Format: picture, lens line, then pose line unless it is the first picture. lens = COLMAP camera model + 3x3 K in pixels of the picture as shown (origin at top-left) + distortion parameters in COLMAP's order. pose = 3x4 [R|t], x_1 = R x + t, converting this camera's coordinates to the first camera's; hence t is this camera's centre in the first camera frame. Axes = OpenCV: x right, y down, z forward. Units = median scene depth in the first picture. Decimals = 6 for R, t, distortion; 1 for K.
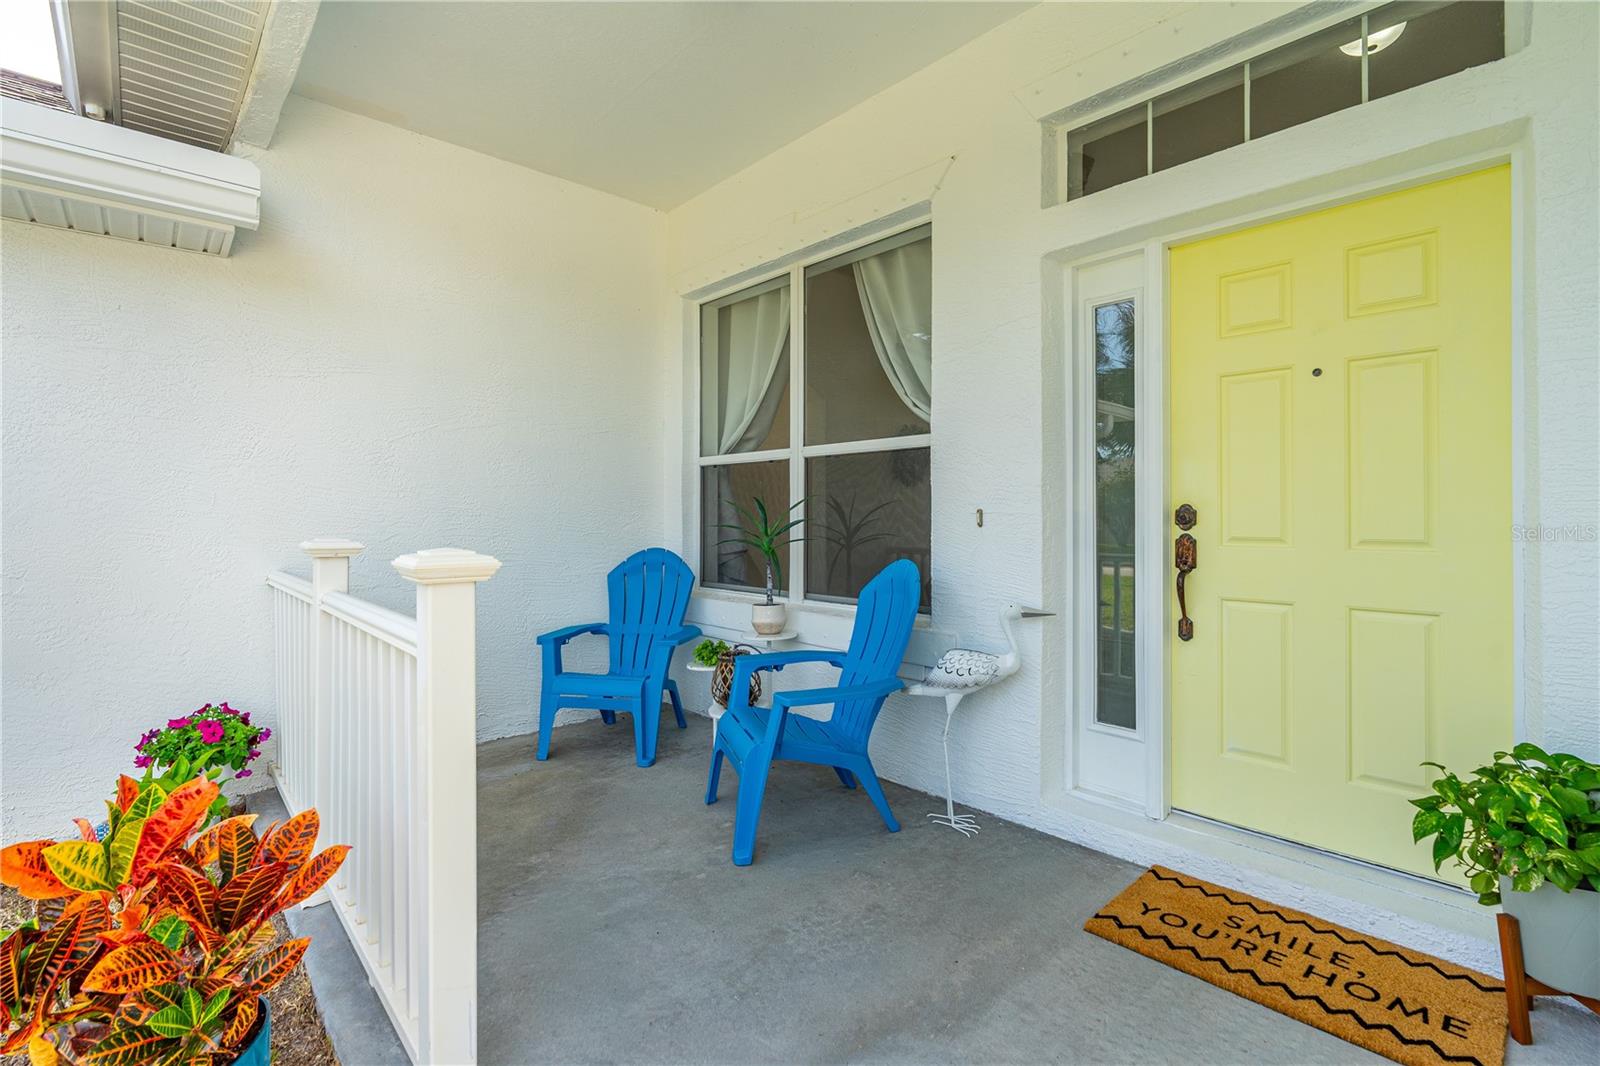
lens RADIAL K [[743.6, 0, 790.4], [0, 743.6, 508.1], [0, 0, 1]] dist [-0.004126, -0.000430]
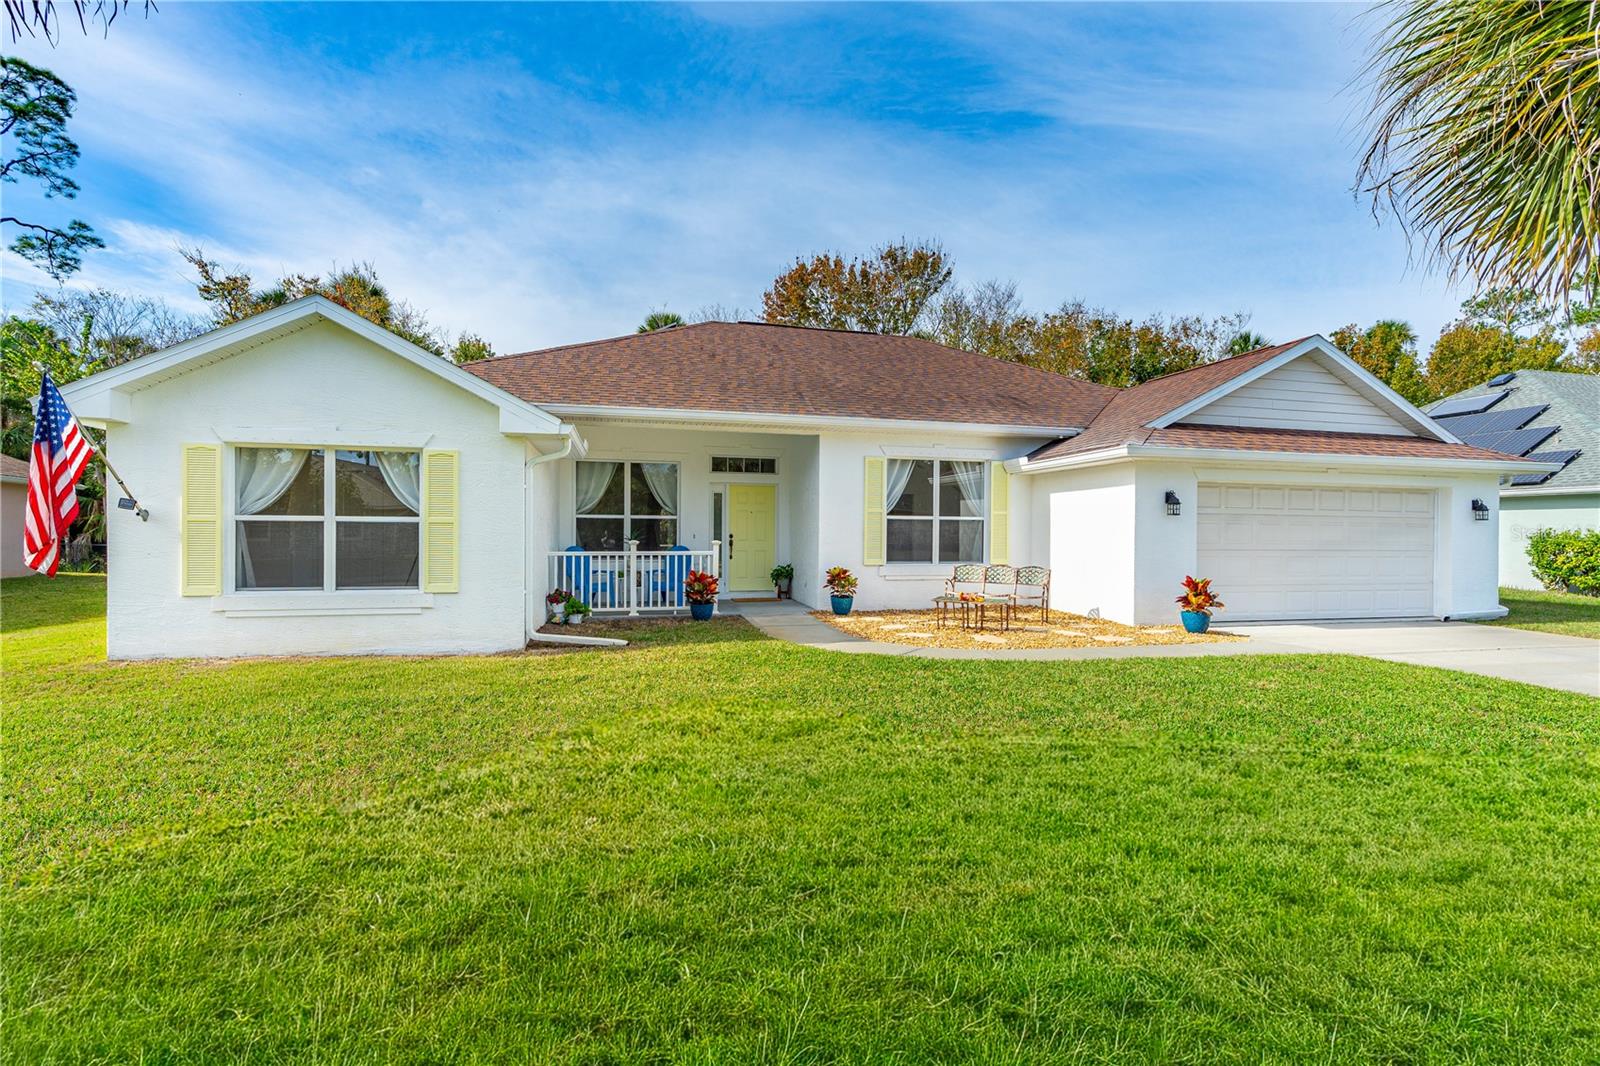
lens RADIAL K [[743.6, 0, 804.5], [0, 743.6, 534.3], [0, 0, 1]] dist [-0.004126, -0.000430]
pose [[0.465618, 0.004507, 0.884974, -3.099455], [-0.013433, 0.999908, 0.001975, -0.014715], [-0.884884, -0.012808, 0.465636, -1.534126]]
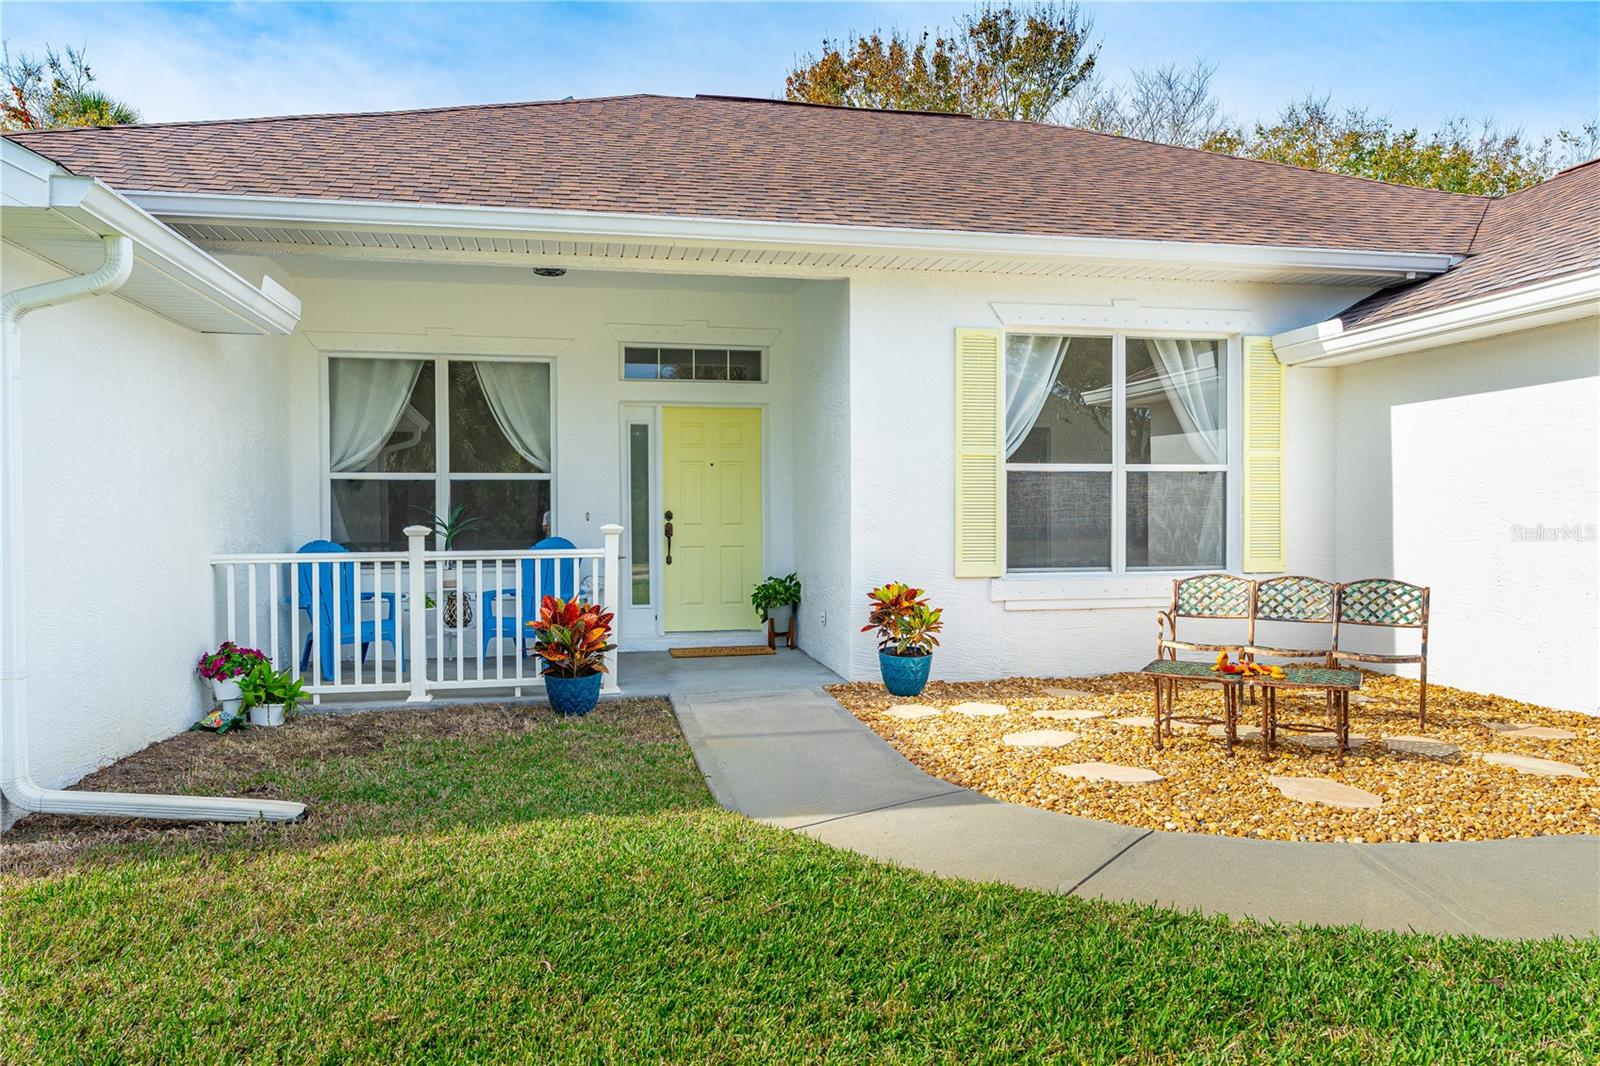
lens RADIAL K [[1118.0, 0, 801.7], [0, 1118.0, 541.6], [0, 0, 1]] dist [0.007111, -0.003015]
pose [[0.504554, -0.019665, 0.863156, -1.962103], [-0.001190, 0.999724, 0.023472, 0.008003], [-0.863379, -0.012870, 0.504392, -1.016320]]
